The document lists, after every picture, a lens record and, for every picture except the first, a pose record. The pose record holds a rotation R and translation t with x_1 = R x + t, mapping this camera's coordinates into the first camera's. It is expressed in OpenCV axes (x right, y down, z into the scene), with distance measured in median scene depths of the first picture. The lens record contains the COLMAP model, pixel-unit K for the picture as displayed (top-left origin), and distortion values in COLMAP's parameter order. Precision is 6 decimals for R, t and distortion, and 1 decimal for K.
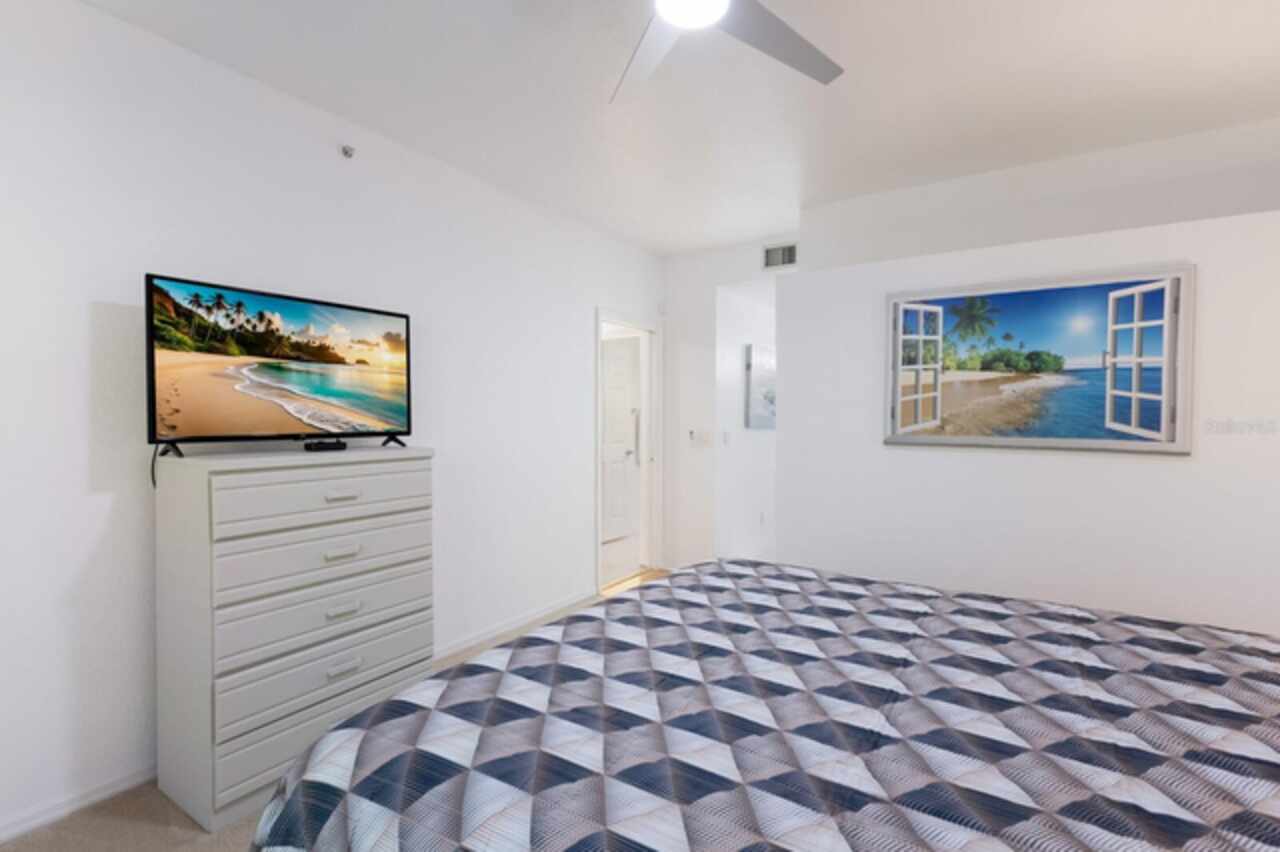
lens RADIAL K [[571.2, 0, 641.3], [0, 571.2, 424.6], [0, 0, 1]] dist [0.000415, -0.000058]
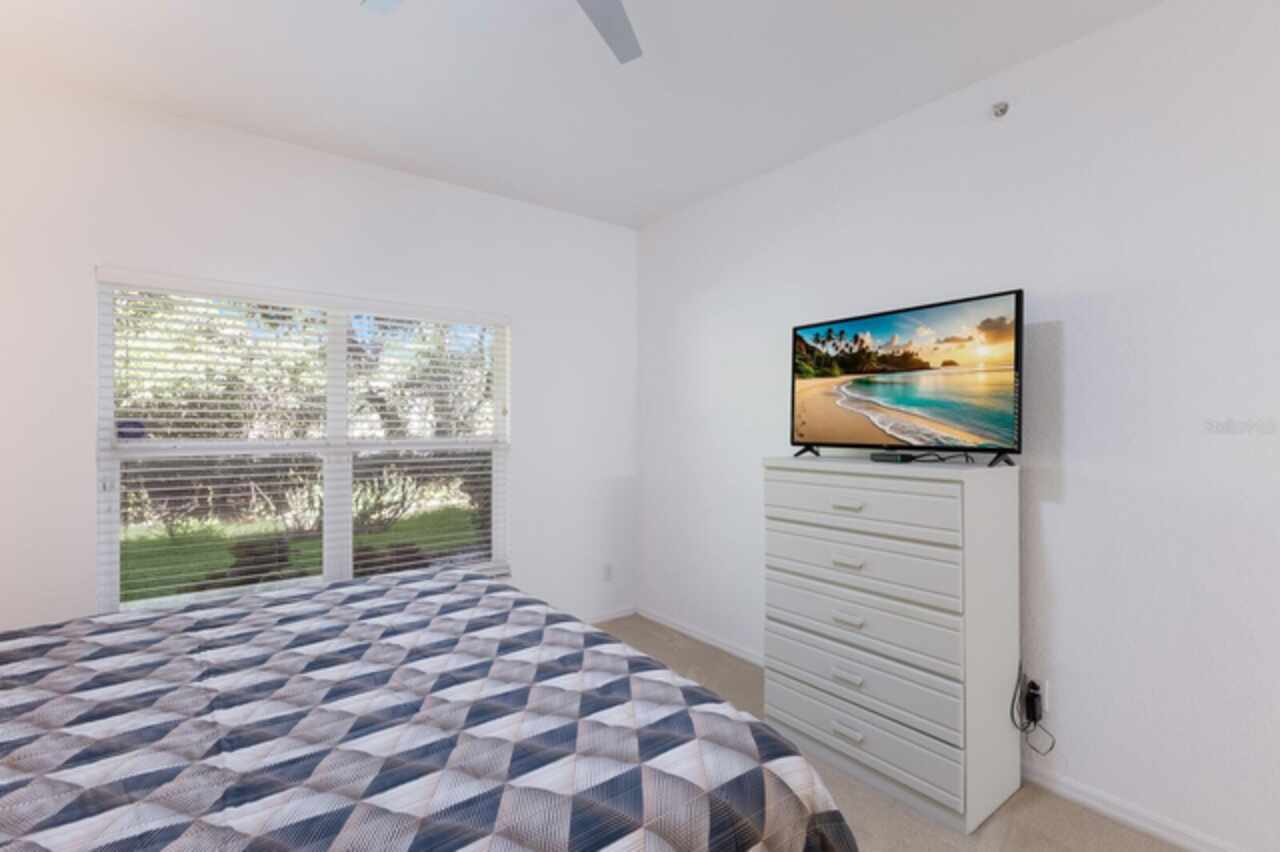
lens RADIAL K [[571.2, 0, 640.1], [0, 571.2, 428.3], [0, 0, 1]] dist [0.000415, -0.000058]
pose [[-0.363657, 0.001311, -0.931532, 0.516380], [-0.018521, 0.999791, 0.008638, -0.013250], [0.931349, 0.020394, -0.363557, 0.968388]]
